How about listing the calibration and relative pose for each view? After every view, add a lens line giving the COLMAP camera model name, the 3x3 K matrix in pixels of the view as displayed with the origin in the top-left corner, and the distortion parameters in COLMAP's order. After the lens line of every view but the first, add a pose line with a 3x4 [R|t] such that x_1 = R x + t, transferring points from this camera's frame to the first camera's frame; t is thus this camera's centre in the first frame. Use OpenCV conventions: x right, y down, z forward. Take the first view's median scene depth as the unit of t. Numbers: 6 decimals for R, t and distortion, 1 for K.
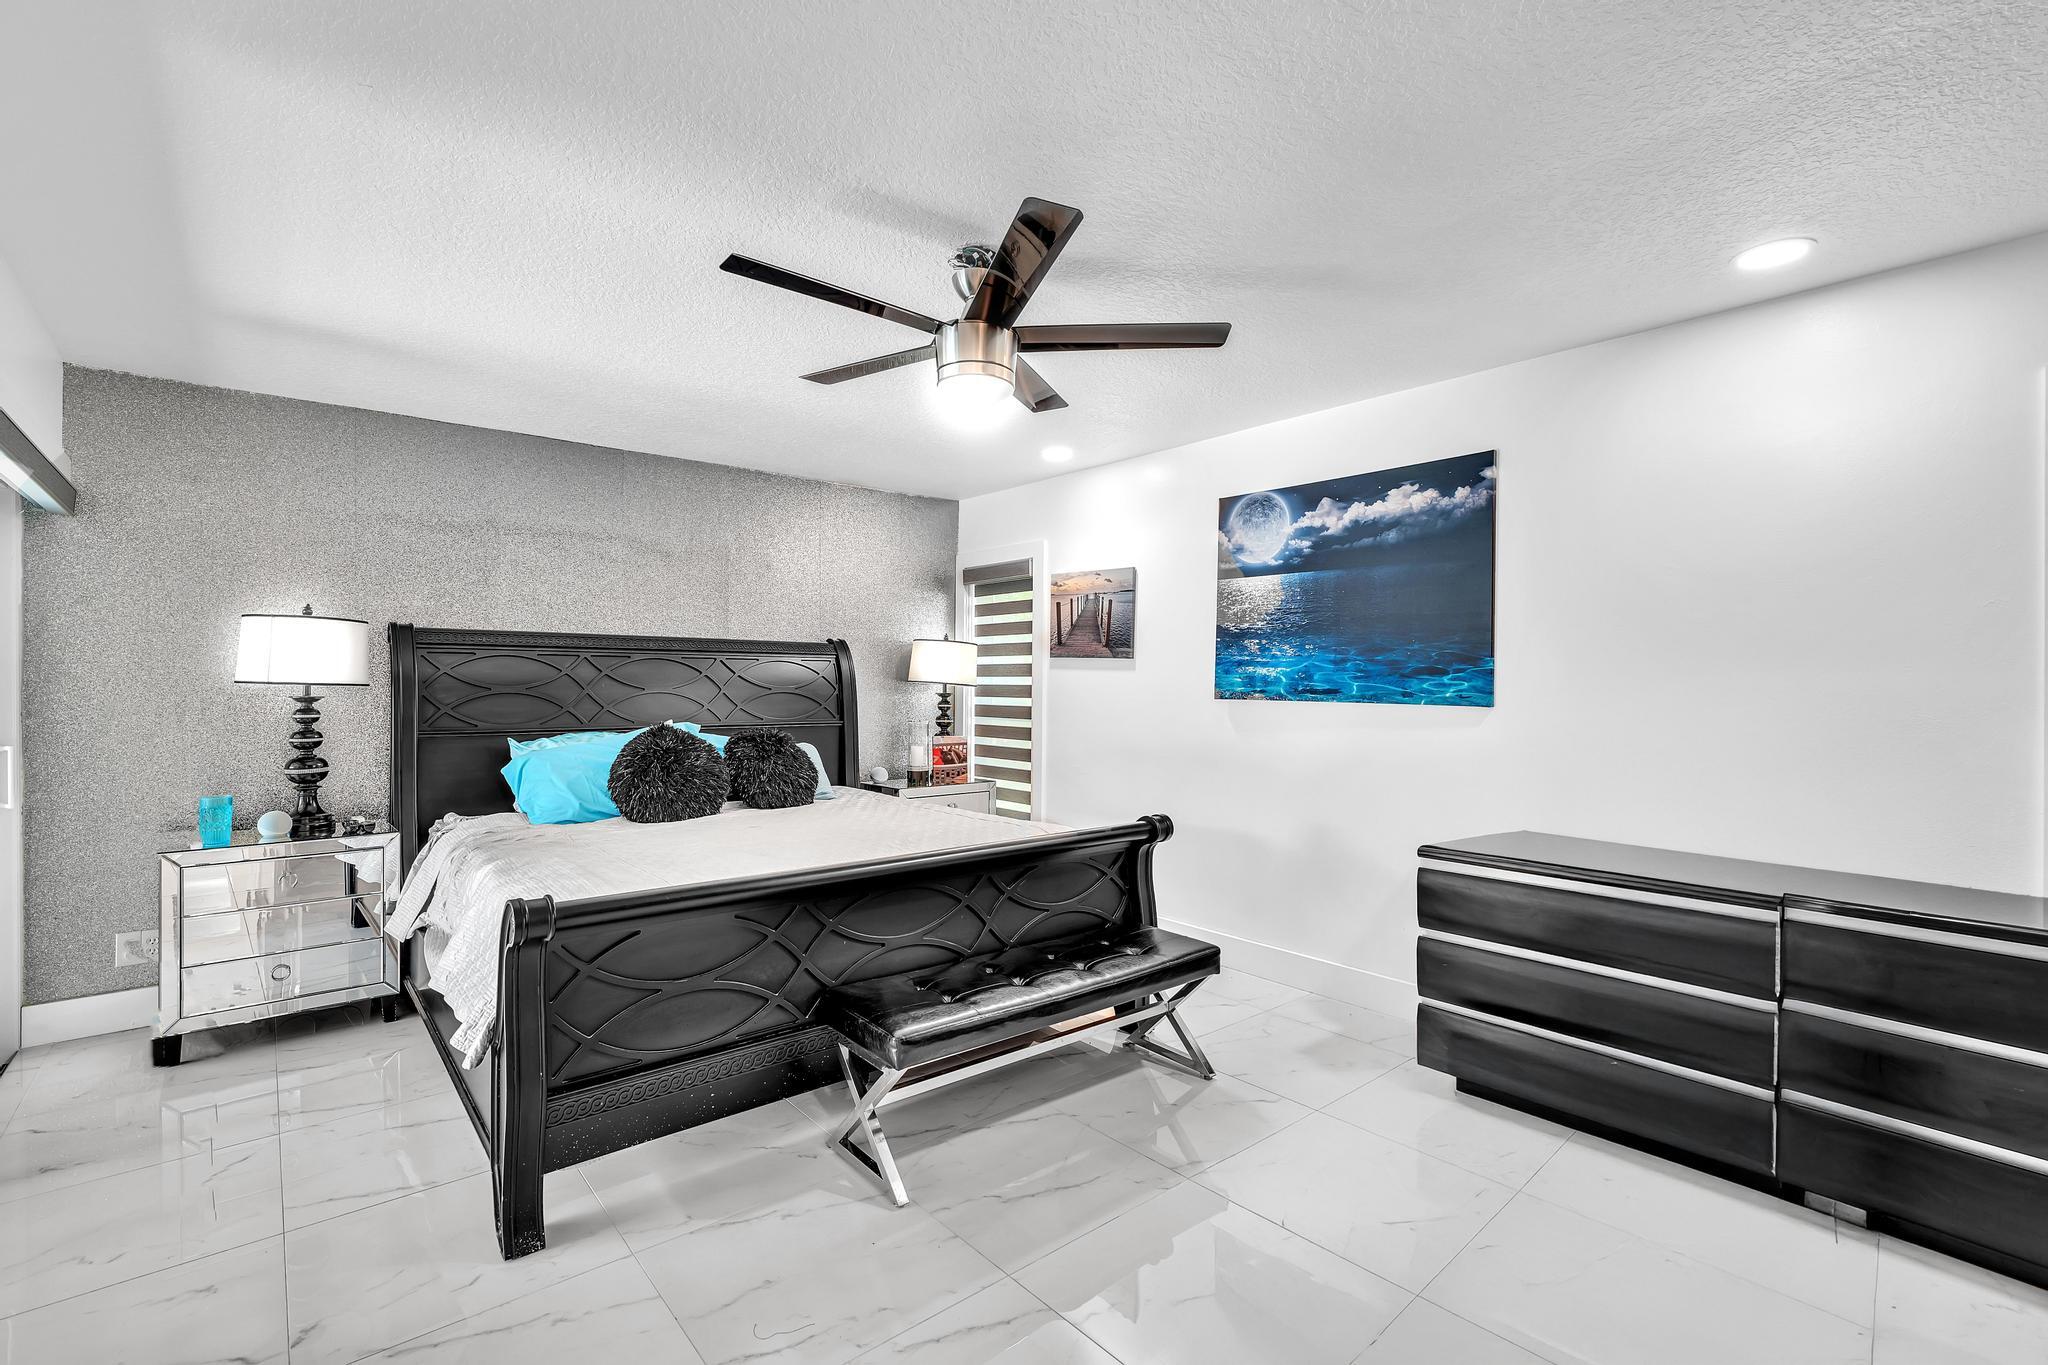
lens RADIAL K [[919.6, 0, 1025.4], [0, 919.6, 681.7], [0, 0, 1]] dist [-0.003782, 0.001230]
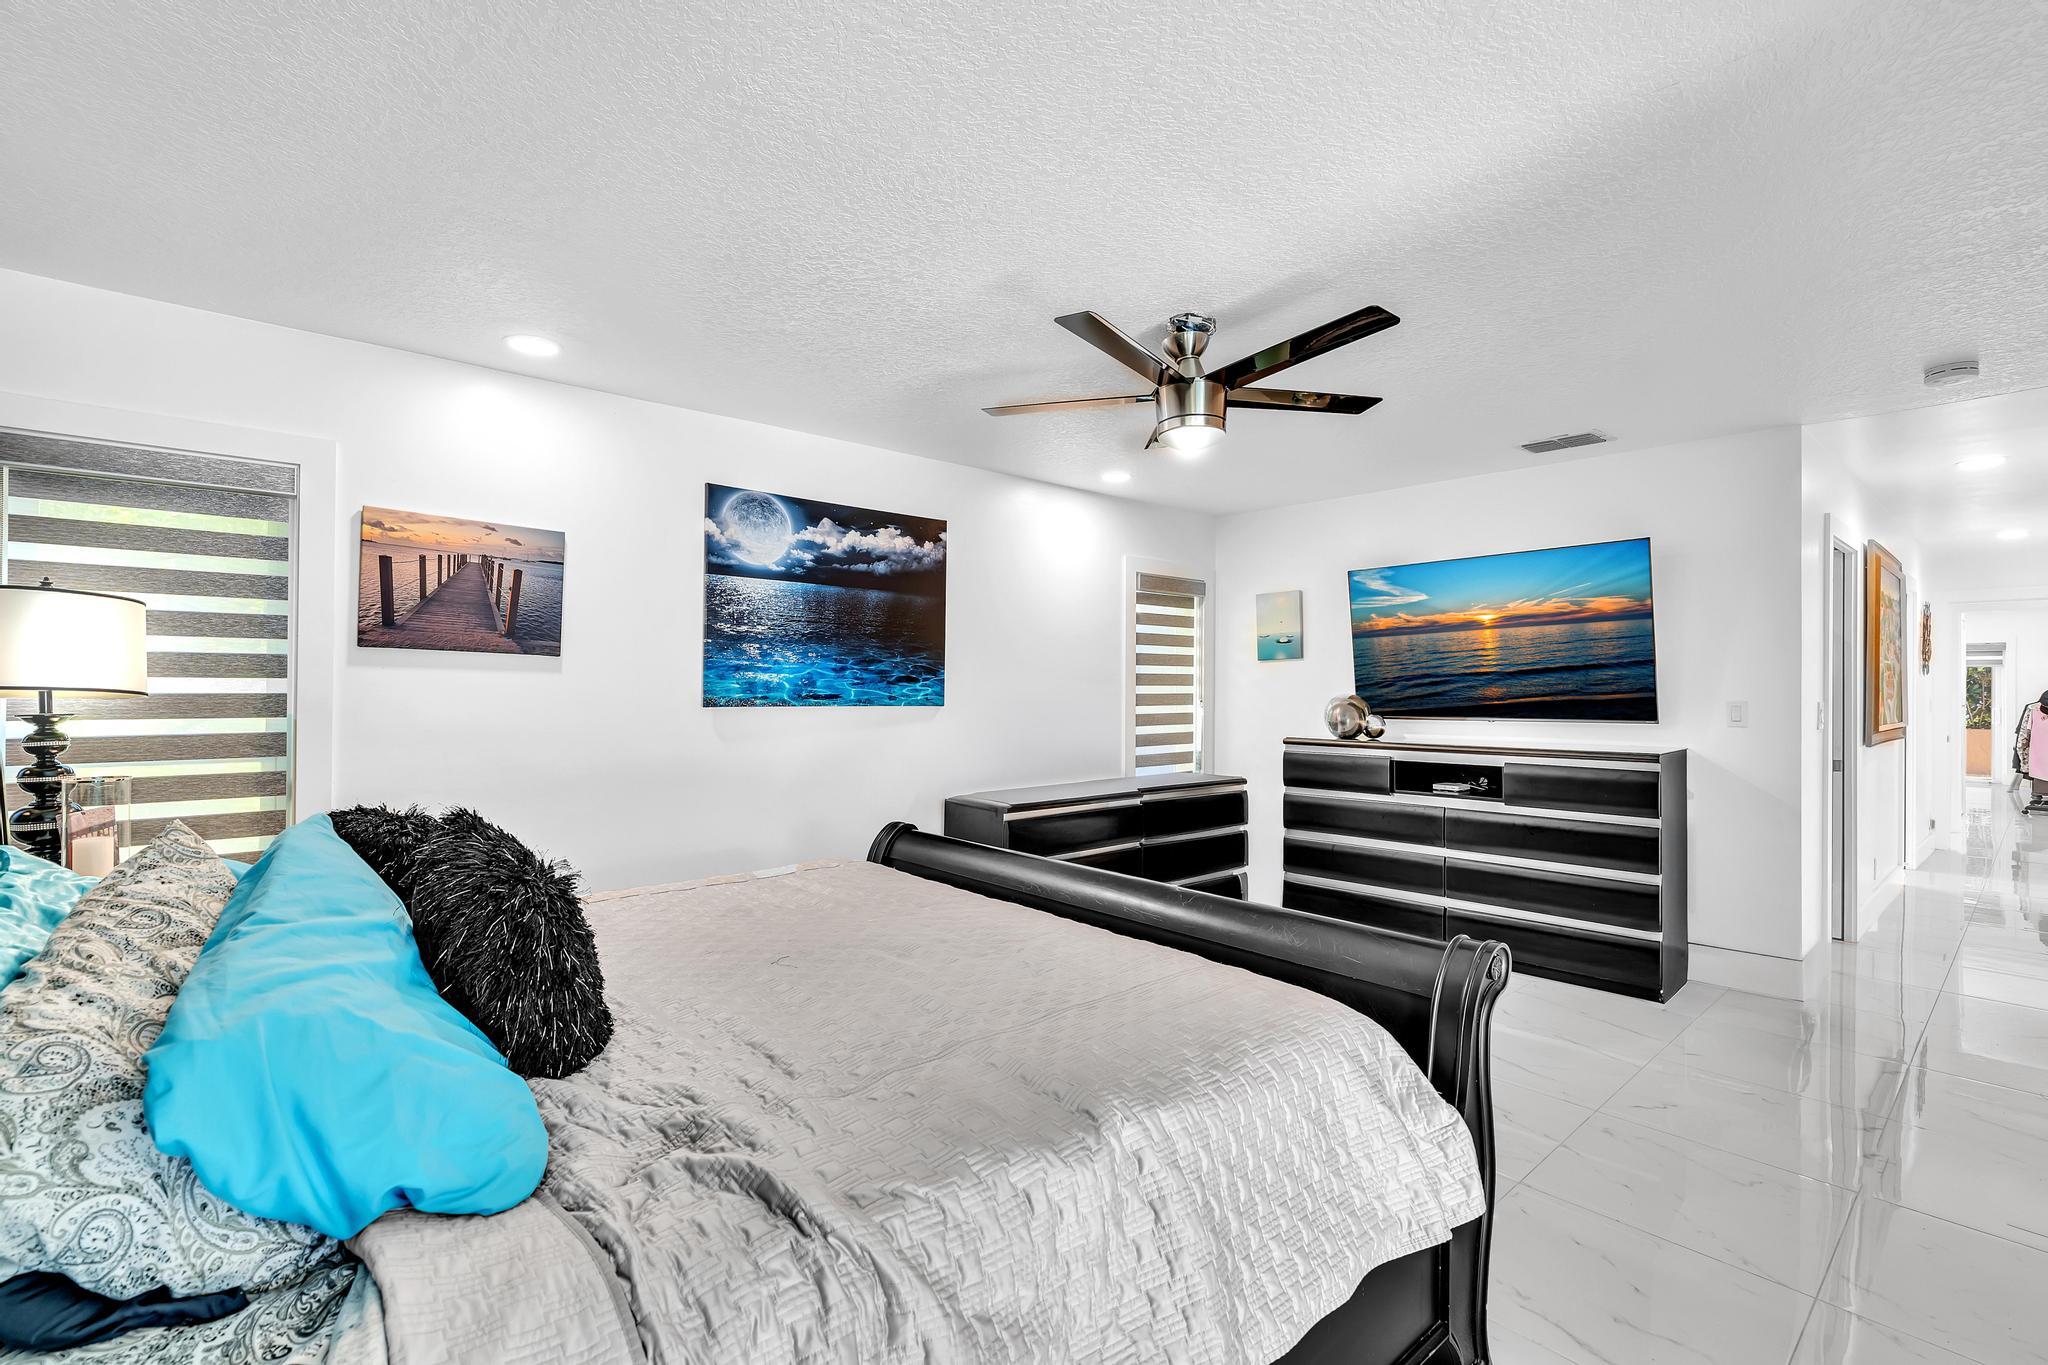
lens RADIAL K [[919.6, 0, 979.8], [0, 919.6, 682.8], [0, 0, 1]] dist [-0.003782, 0.001230]
pose [[0.001057, -0.008712, 0.999961, -0.814531], [-0.011989, 0.999890, 0.008724, -0.018592], [-0.999928, -0.011998, 0.000953, 0.871742]]
